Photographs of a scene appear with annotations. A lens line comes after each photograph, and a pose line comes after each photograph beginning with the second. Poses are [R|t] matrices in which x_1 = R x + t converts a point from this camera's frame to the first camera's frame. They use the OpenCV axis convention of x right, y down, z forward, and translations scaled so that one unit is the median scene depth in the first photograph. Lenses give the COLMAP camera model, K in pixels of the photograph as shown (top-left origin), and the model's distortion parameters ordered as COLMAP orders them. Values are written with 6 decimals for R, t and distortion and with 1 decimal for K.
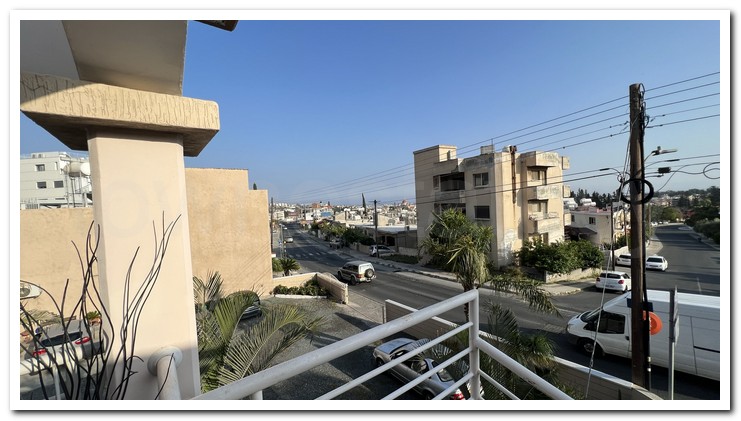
lens RADIAL K [[280.9, 0, 368.8], [0, 280.9, 210.2], [0, 0, 1]] dist [-0.000960, 0.000174]
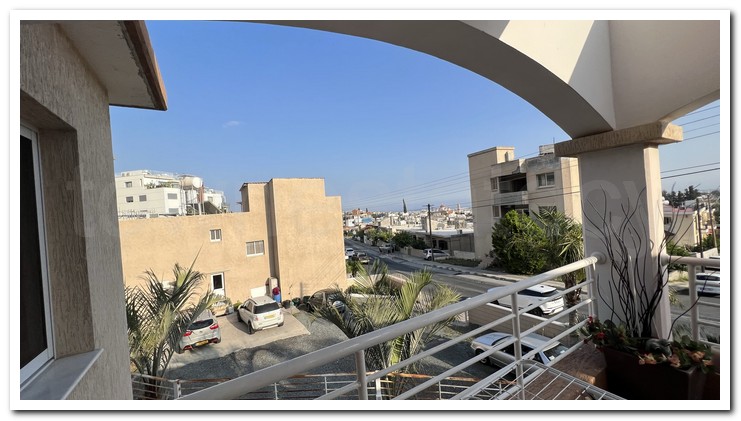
lens RADIAL K [[280.9, 0, 368.8], [0, 280.9, 210.2], [0, 0, 1]] dist [-0.000960, 0.000174]
pose [[0.991846, -0.024502, -0.125066, -0.079240], [0.021686, 0.999481, -0.023828, 0.006183], [0.125585, 0.020921, 0.991862, -0.038579]]
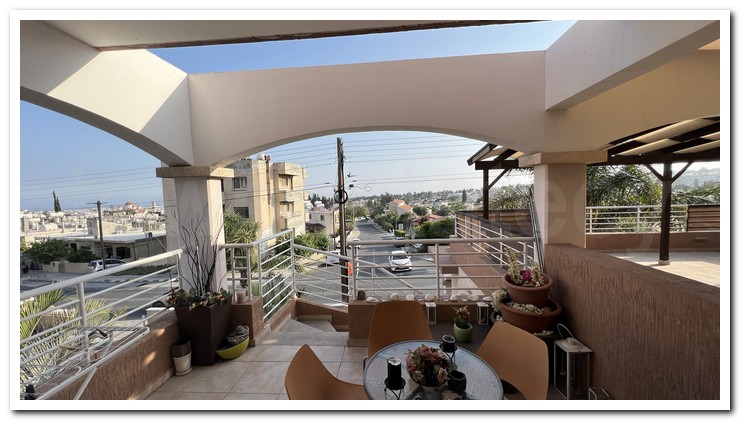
lens RADIAL K [[280.9, 0, 368.8], [0, 280.9, 210.2], [0, 0, 1]] dist [-0.000960, 0.000174]
pose [[0.669786, -0.017534, 0.742347, -0.063398], [0.023182, 0.999728, 0.002698, 0.004464], [-0.742192, 0.015402, 0.670010, -0.079966]]
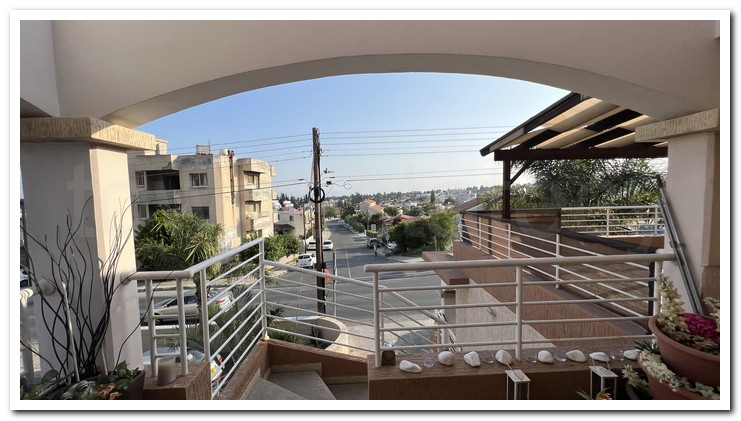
lens RADIAL K [[280.9, 0, 368.8], [0, 280.9, 210.2], [0, 0, 1]] dist [-0.000960, 0.000174]
pose [[0.586563, -0.016113, 0.809743, -0.039516], [0.021710, 0.999756, 0.004168, 0.004499], [-0.809612, 0.015134, 0.586770, -0.040631]]
